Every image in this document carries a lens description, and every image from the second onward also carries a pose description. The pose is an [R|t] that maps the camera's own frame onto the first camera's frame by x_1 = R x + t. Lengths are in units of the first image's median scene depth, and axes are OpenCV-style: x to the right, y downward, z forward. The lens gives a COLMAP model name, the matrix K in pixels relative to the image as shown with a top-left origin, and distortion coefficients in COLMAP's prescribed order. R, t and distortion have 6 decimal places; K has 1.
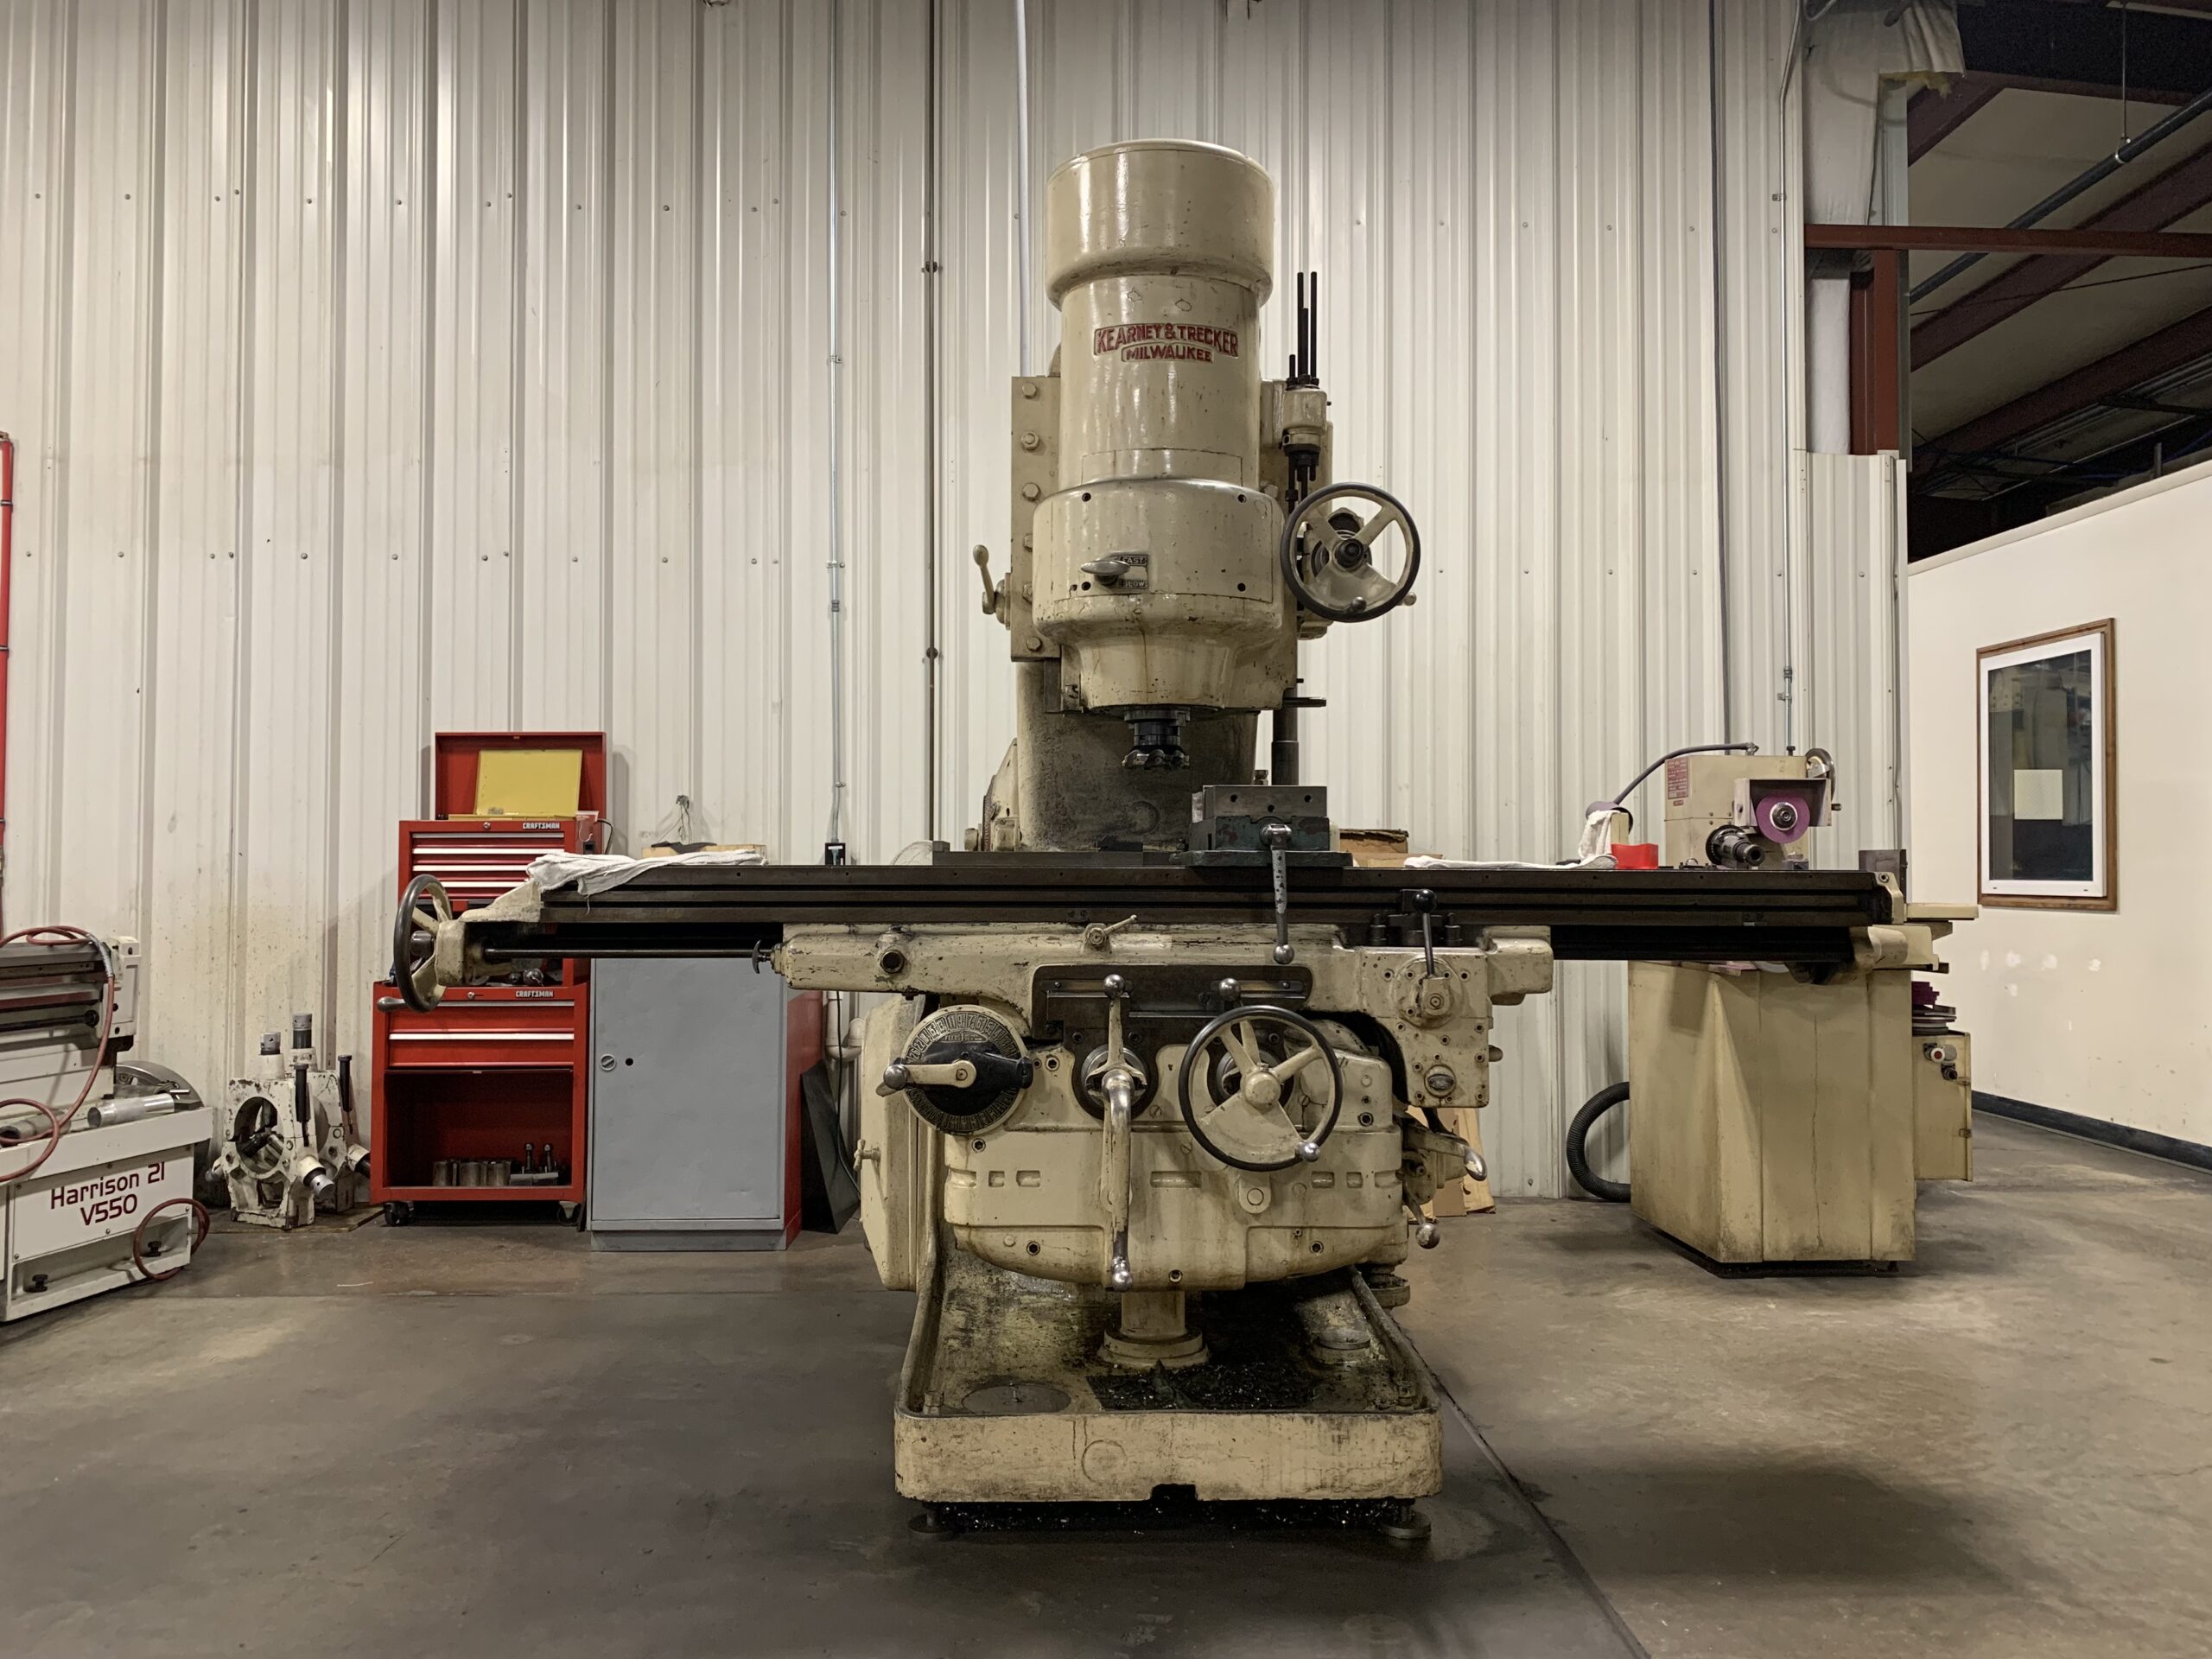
lens RADIAL K [[1663.4, 0, 1105.9], [0, 1663.4, 832.2], [0, 0, 1]] dist [0.015736, -0.013225]
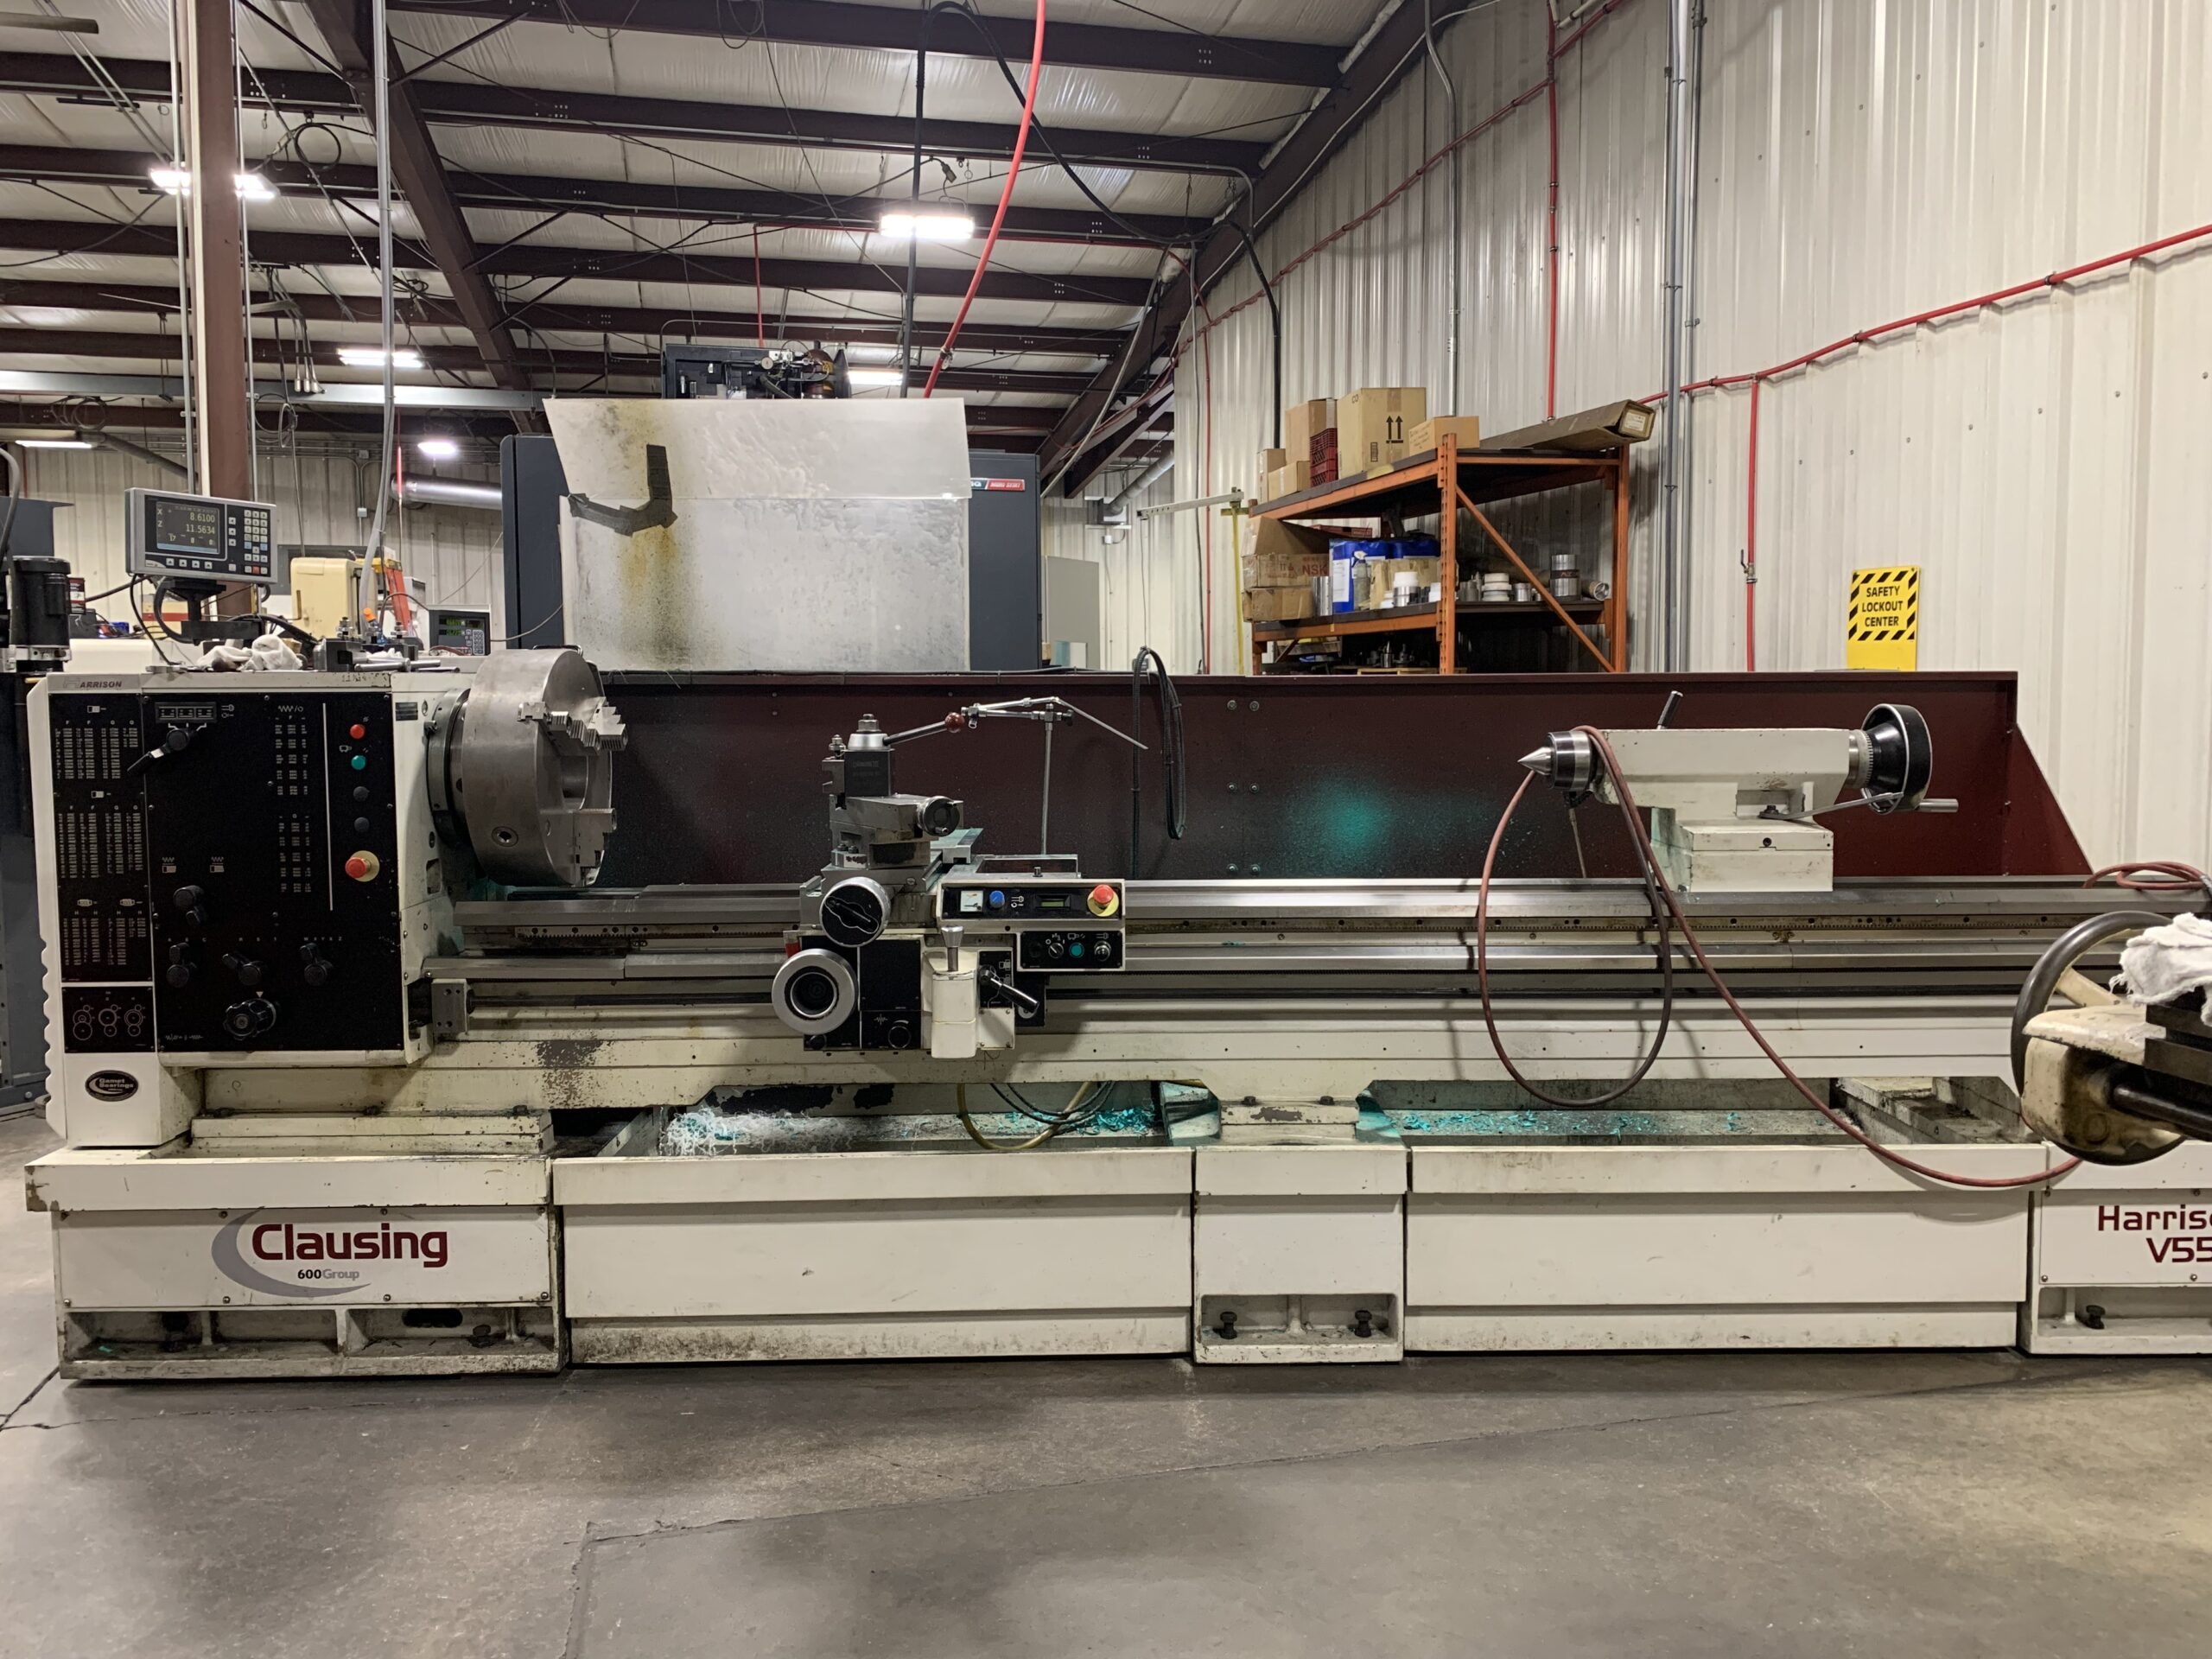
lens RADIAL K [[1663.4, 0, 1105.1], [0, 1663.4, 825.4], [0, 0, 1]] dist [0.015736, -0.013225]
pose [[0.183159, 0.071777, -0.980460, 0.033894], [0.028212, 0.996537, 0.078224, -0.036438], [0.982678, -0.041989, 0.180499, 0.410290]]
